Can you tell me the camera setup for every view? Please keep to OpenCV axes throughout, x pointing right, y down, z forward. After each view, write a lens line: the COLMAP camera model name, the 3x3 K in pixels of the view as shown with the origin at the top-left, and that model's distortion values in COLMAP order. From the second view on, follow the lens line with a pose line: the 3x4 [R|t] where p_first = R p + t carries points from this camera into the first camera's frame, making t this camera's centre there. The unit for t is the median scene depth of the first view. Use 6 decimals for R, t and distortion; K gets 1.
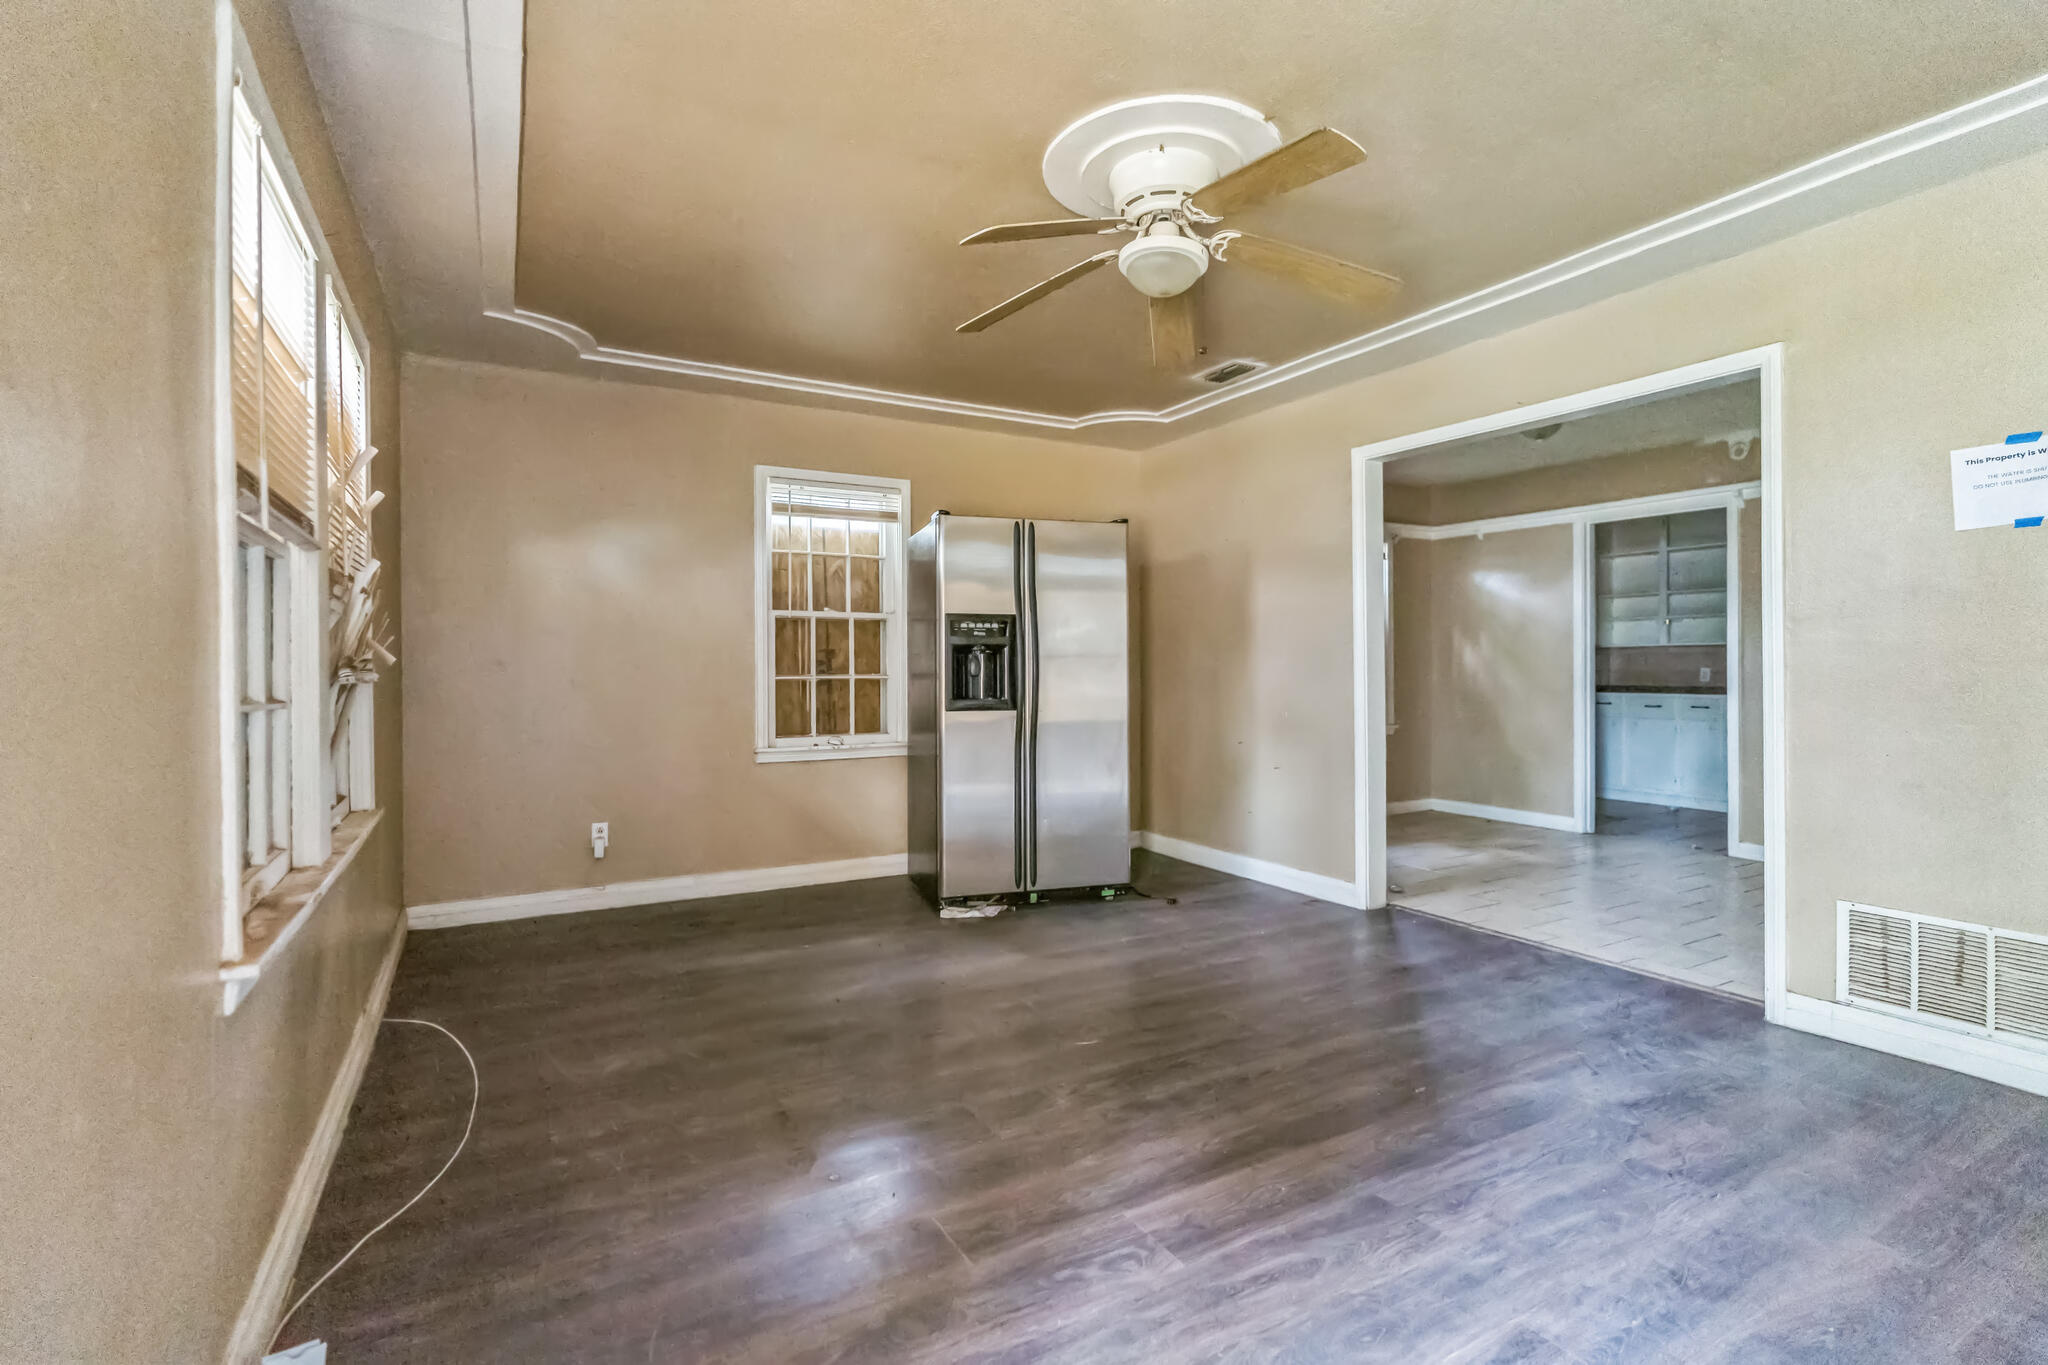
lens RADIAL K [[938.7, 0, 1015.9], [0, 938.7, 671.1], [0, 0, 1]] dist [-0.010575, 0.004285]
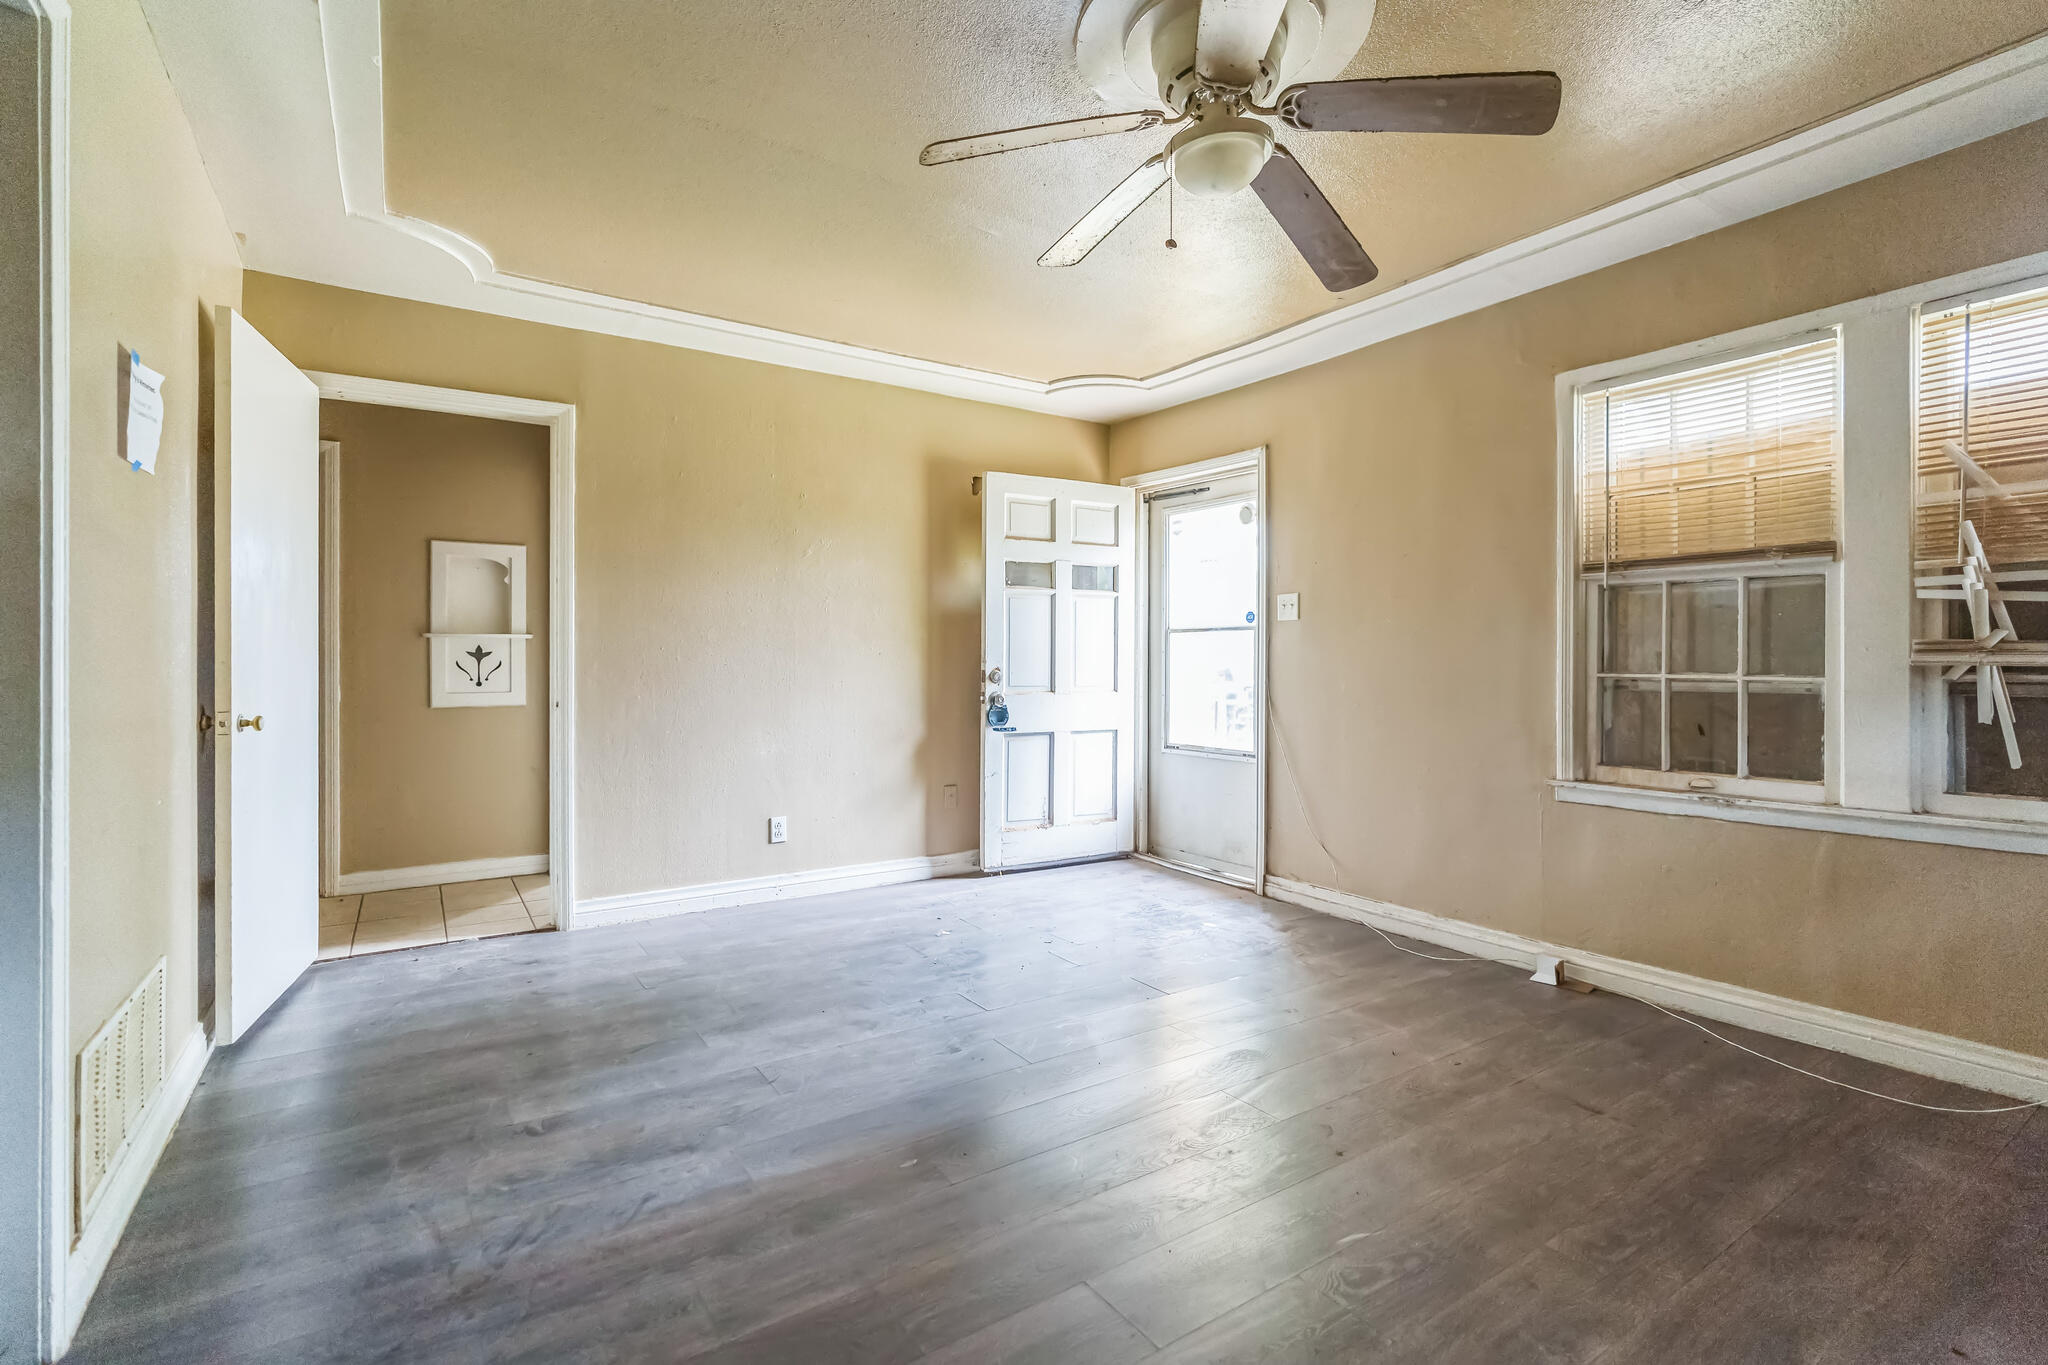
lens RADIAL K [[938.7, 0, 1012.3], [0, 938.7, 664.1], [0, 0, 1]] dist [-0.010575, 0.004285]
pose [[-0.997405, 0.002355, -0.071954, 0.368917], [0.002246, 0.999996, 0.001596, 0.007189], [0.071958, 0.001430, -0.997407, 1.684735]]
